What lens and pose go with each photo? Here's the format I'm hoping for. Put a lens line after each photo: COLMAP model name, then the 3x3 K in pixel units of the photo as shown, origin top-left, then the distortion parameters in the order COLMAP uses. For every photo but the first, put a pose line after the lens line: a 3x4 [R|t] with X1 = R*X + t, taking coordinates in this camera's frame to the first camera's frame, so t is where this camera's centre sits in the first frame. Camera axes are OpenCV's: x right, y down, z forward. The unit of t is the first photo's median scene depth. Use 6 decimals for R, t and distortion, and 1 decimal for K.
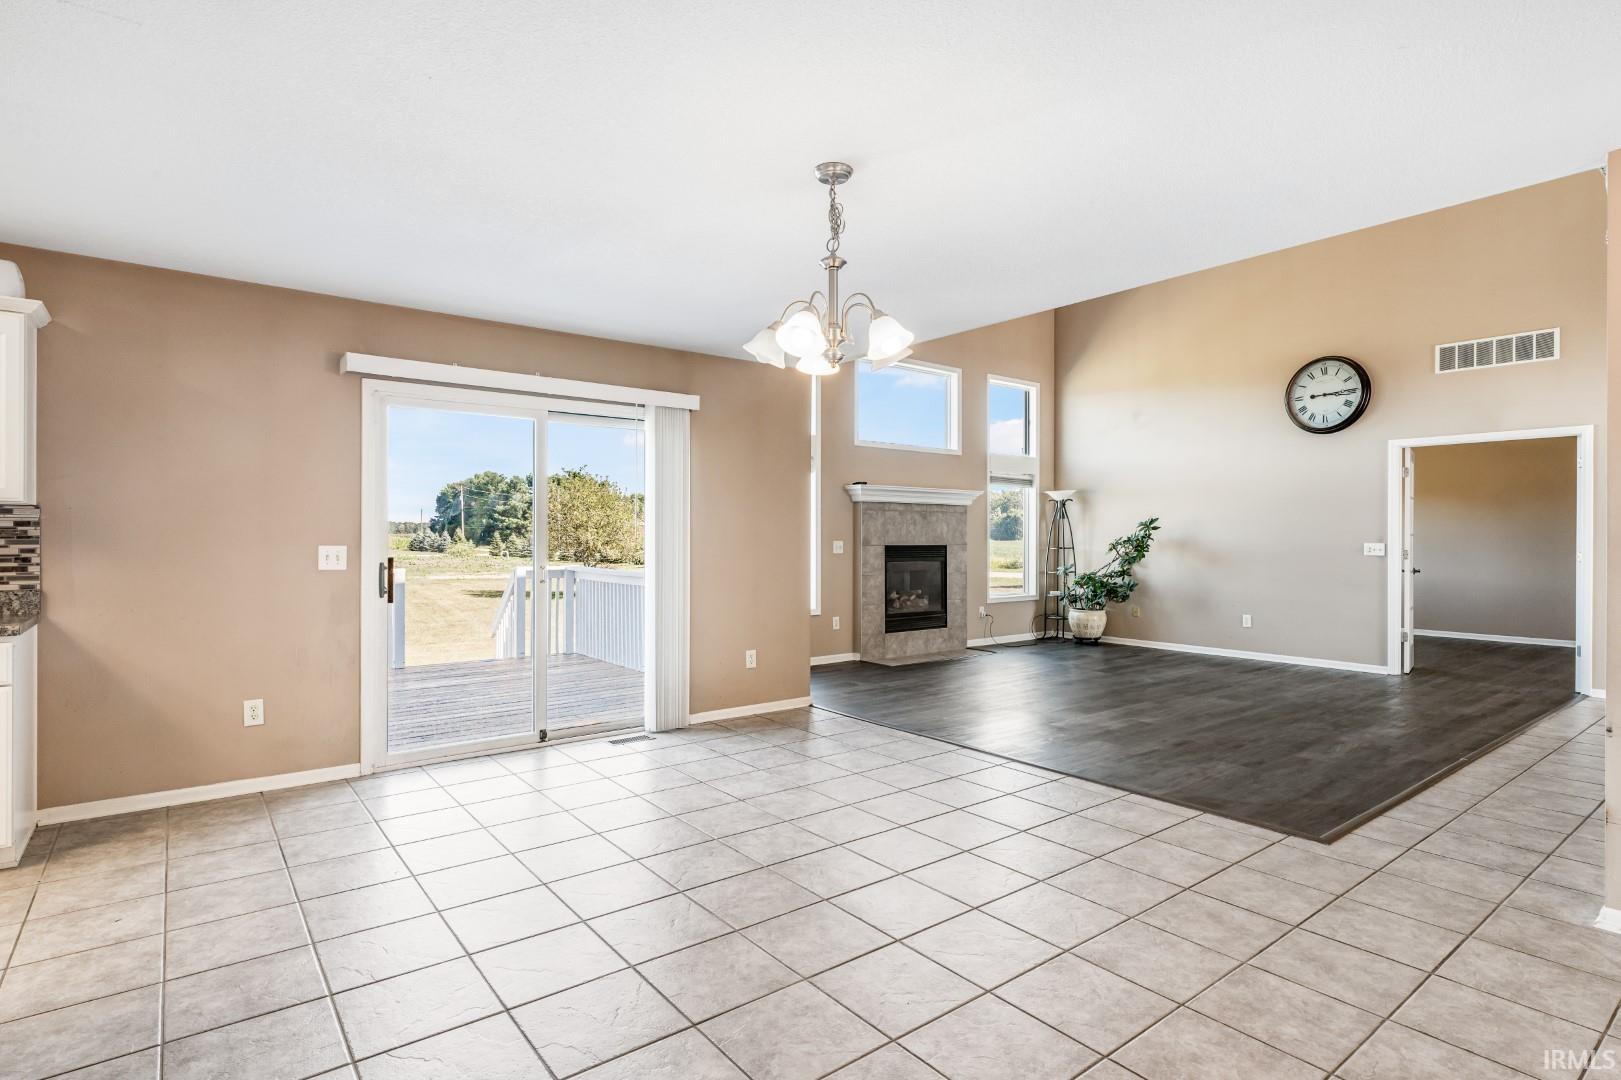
lens RADIAL K [[814.4, 0, 810.5], [0, 814.4, 540.0], [0, 0, 1]] dist [-0.005531, -0.000522]
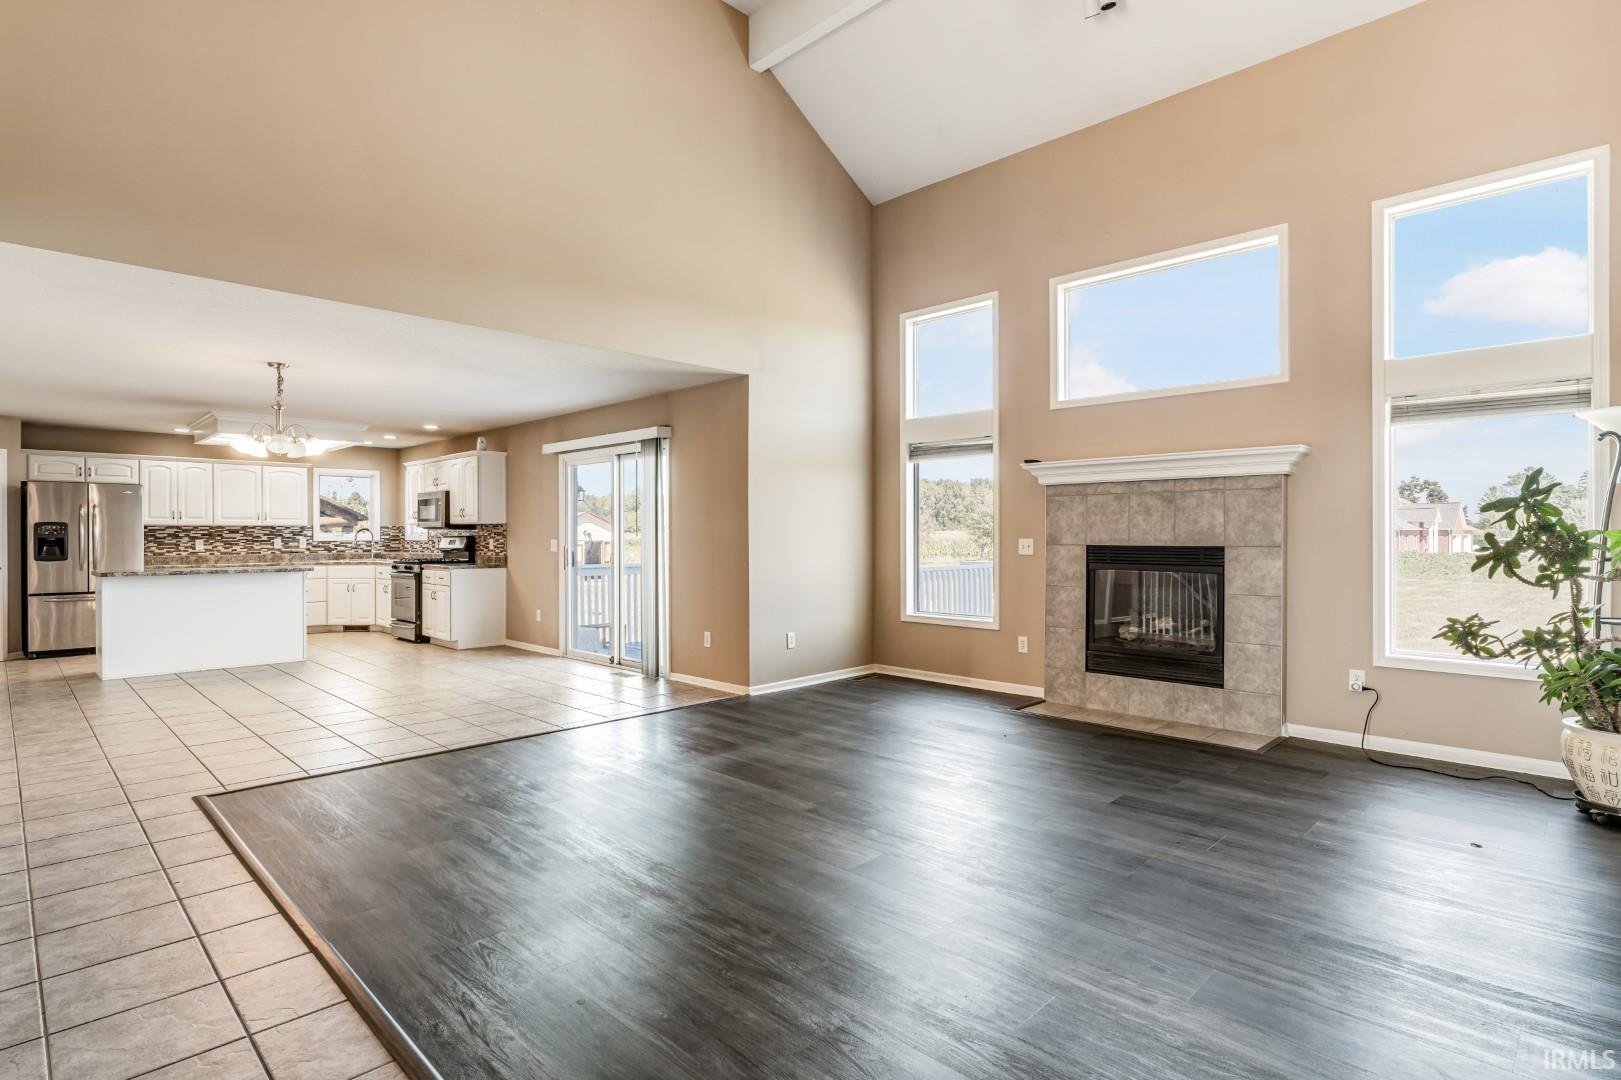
lens RADIAL K [[814.4, 0, 810.5], [0, 814.4, 540.0], [0, 0, 1]] dist [-0.005531, -0.000522]
pose [[0.134788, 0.002669, -0.990871, 1.097454], [-0.001446, 0.999996, 0.002497, 0.001083], [0.990873, 0.001096, 0.134791, 0.989397]]
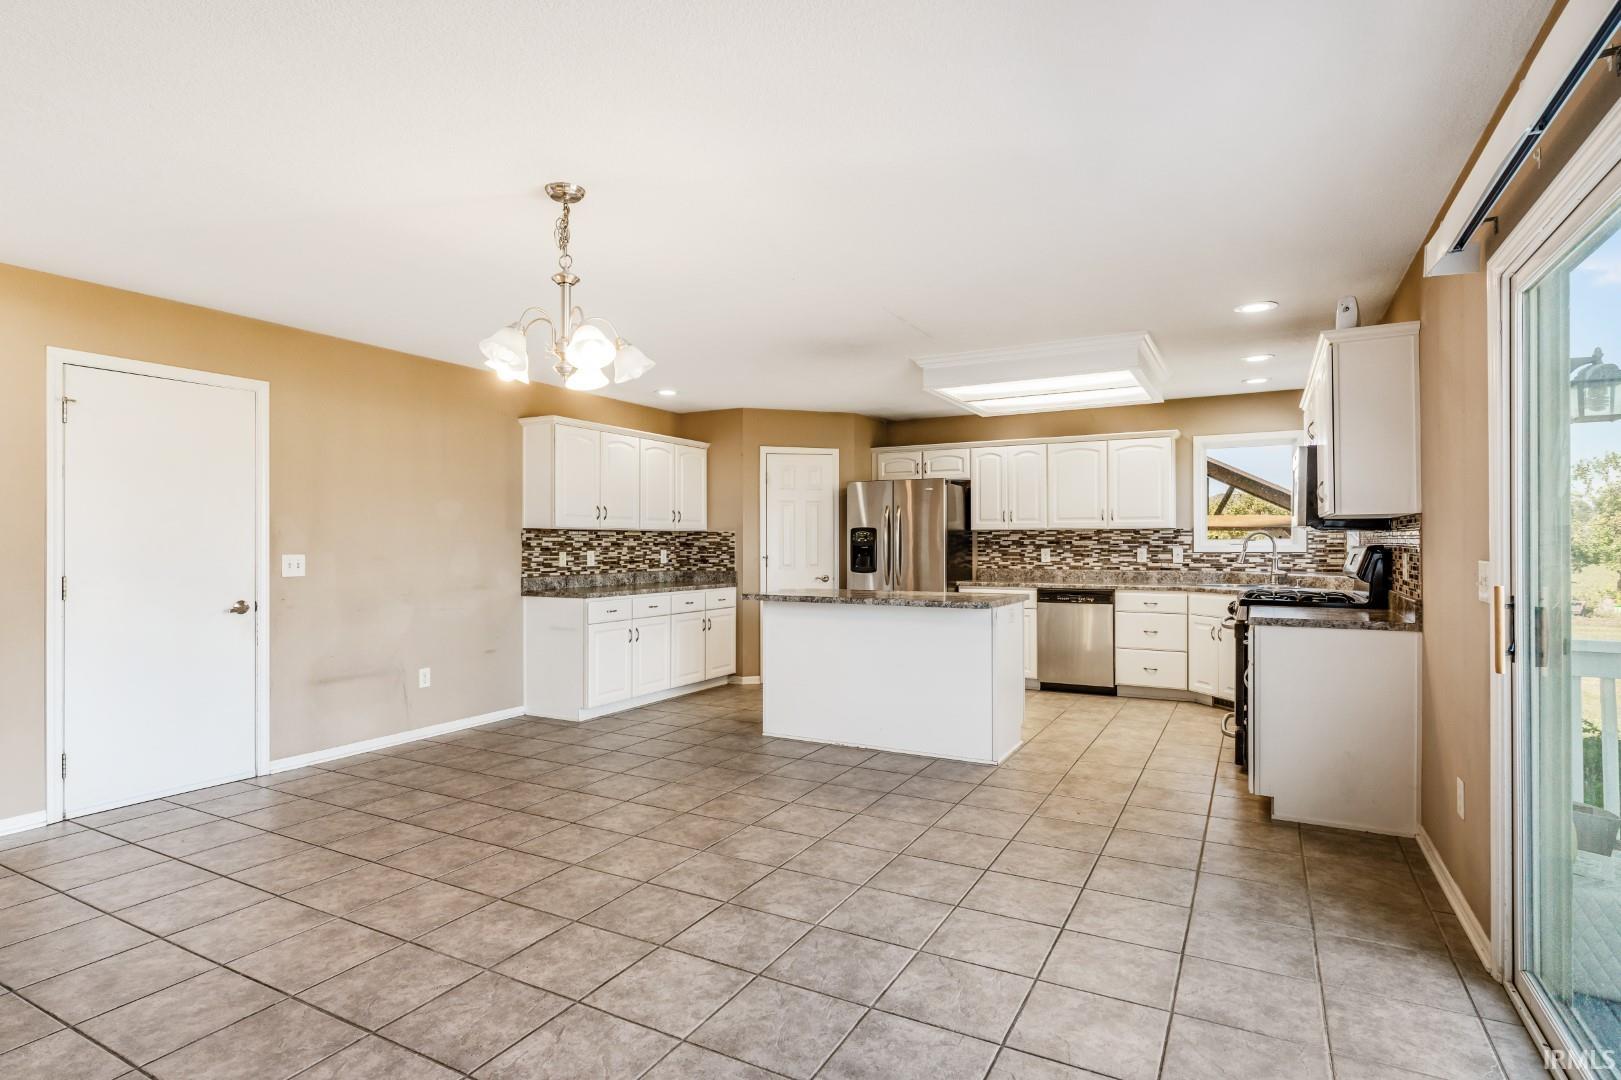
lens RADIAL K [[832.5, 0, 810.5], [0, 832.5, 540.0], [0, 0, 1]] dist [0.000240, -0.000187]
pose [[-0.915873, -0.002697, -0.401458, 0.078553], [-0.002435, 0.999996, -0.001162, -0.004728], [0.401460, -0.000087, -0.915877, 0.987648]]
